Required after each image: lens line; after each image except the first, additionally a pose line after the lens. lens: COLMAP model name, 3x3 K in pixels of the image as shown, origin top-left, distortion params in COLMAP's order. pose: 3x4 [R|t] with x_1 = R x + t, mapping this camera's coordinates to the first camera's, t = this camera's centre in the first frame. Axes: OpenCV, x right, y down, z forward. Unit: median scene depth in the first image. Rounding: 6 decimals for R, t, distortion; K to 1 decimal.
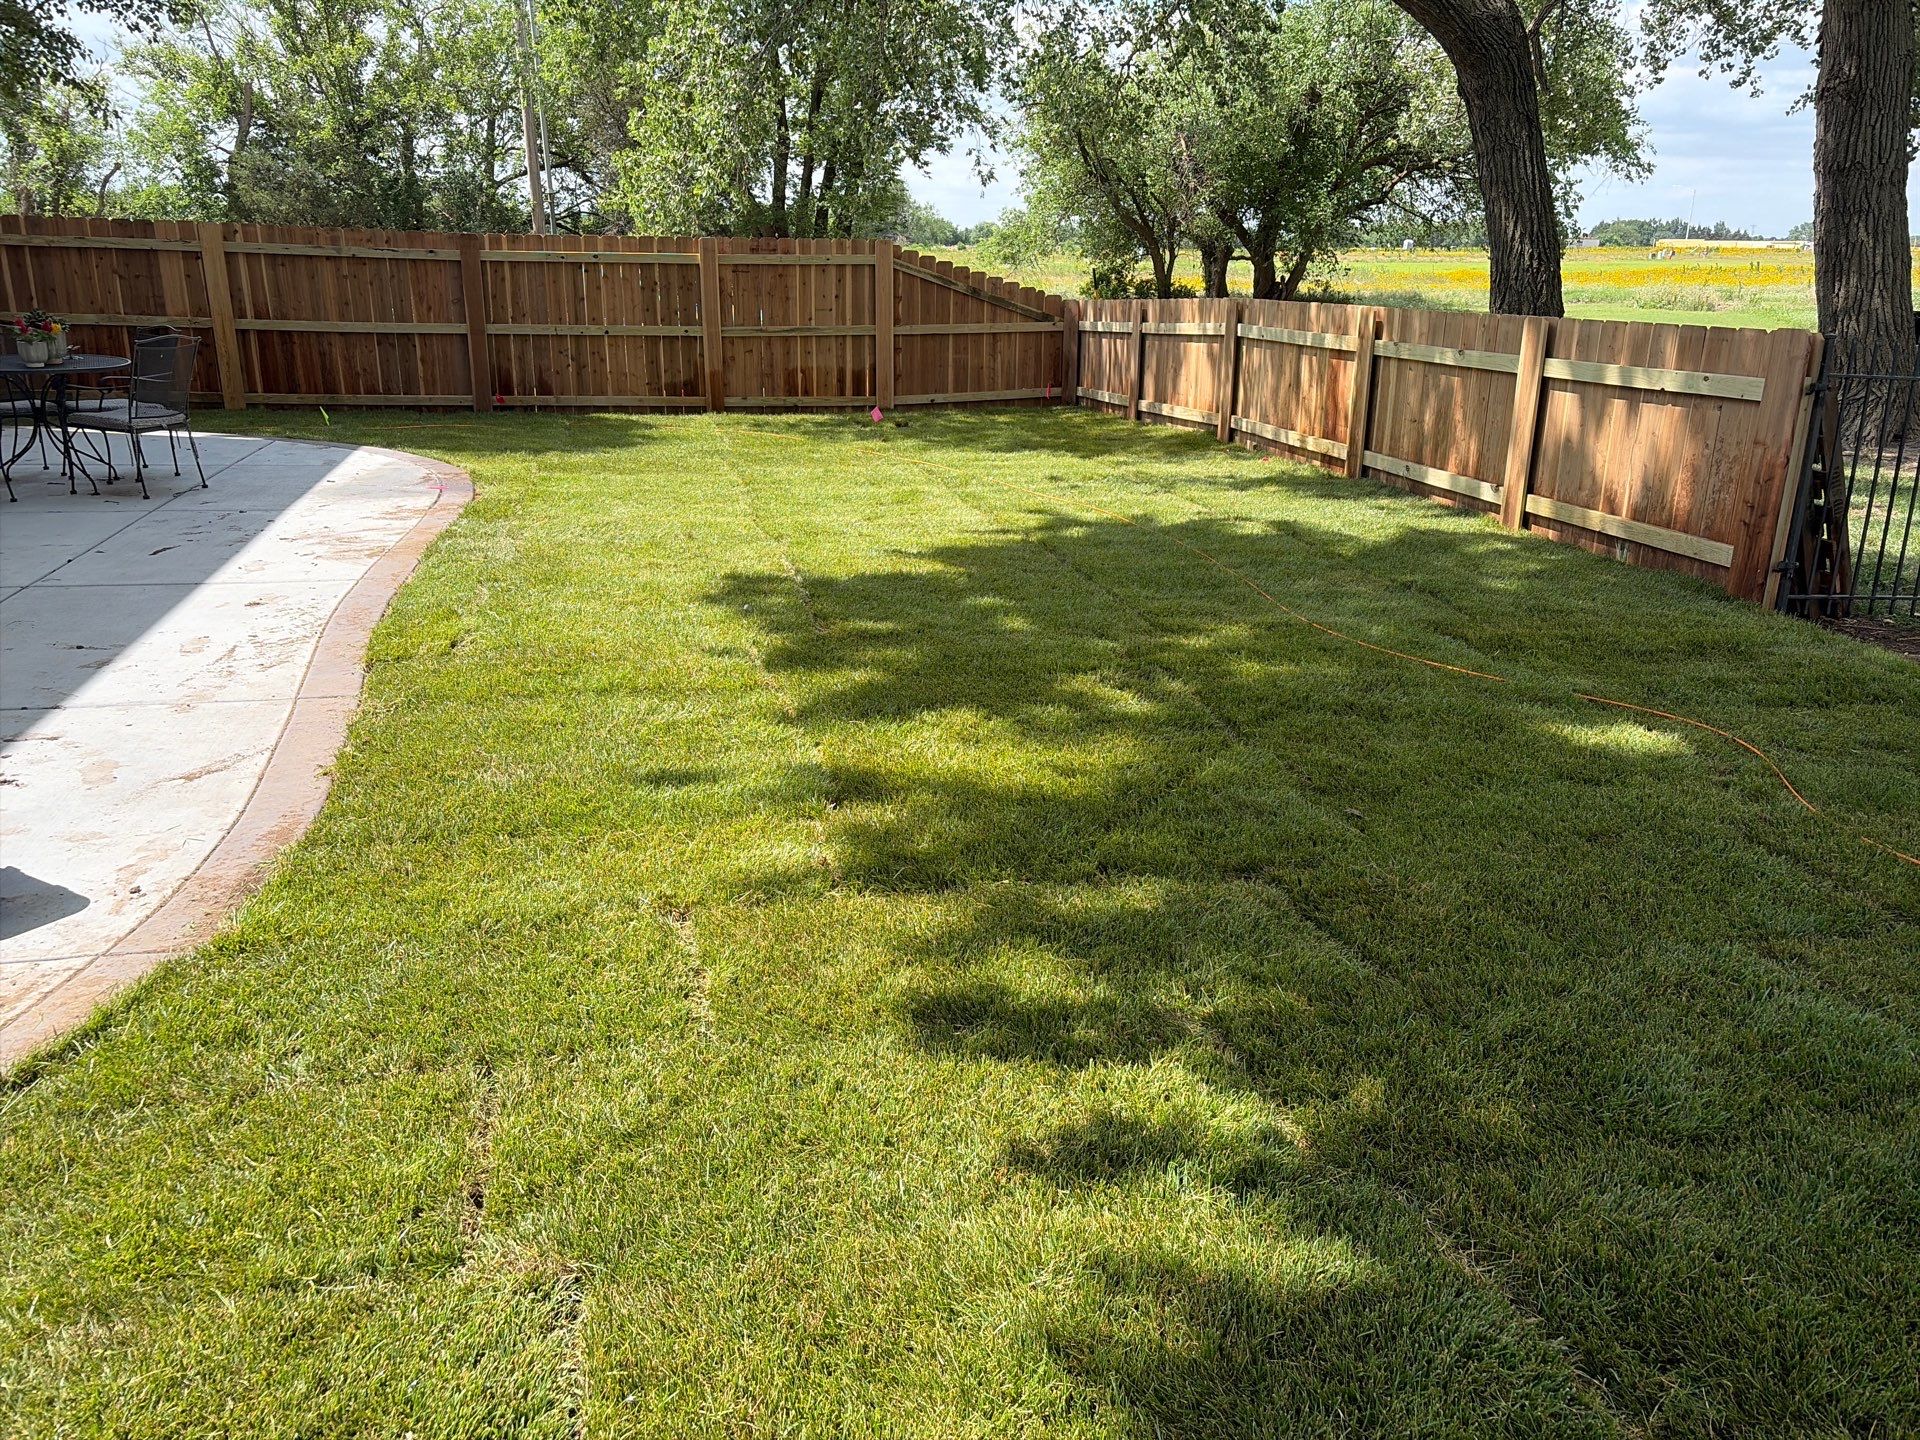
lens RADIAL K [[1380.5, 0, 846.6], [0, 1380.5, 658.2], [0, 0, 1]] dist [0.071592, -0.107953]
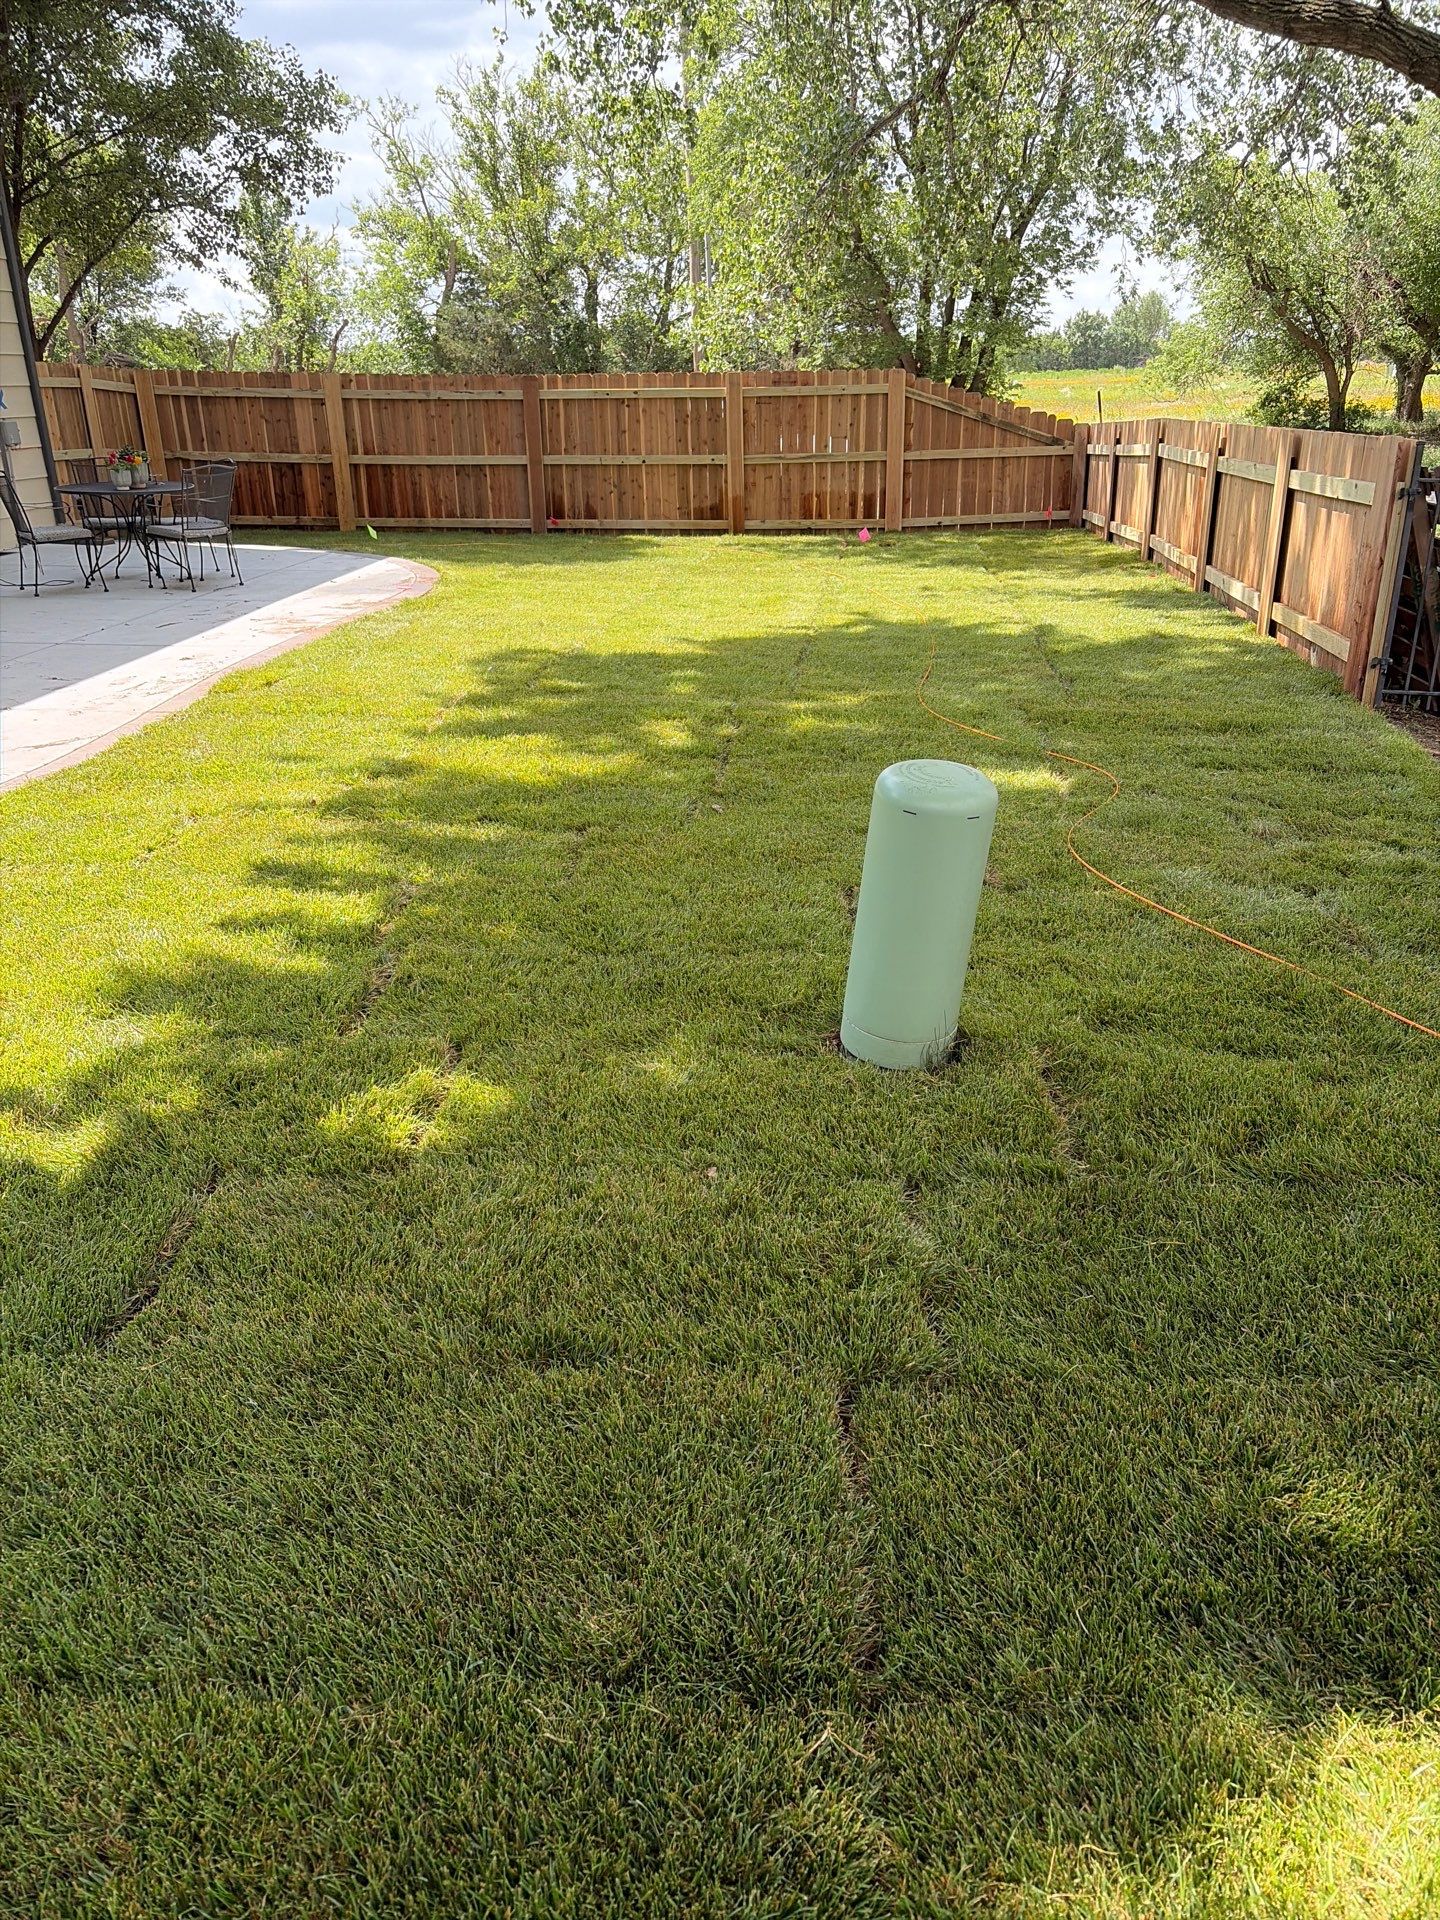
lens RADIAL K [[1381.9, 0, 720.0], [0, 1381.9, 960.0], [0, 0, 1]] dist [0.017579, -0.001394]
pose [[0.954370, 0.089591, -0.284870, 0.245273], [-0.057702, 0.991283, 0.118443, 0.031872], [0.292999, -0.096601, 0.951220, -0.100910]]
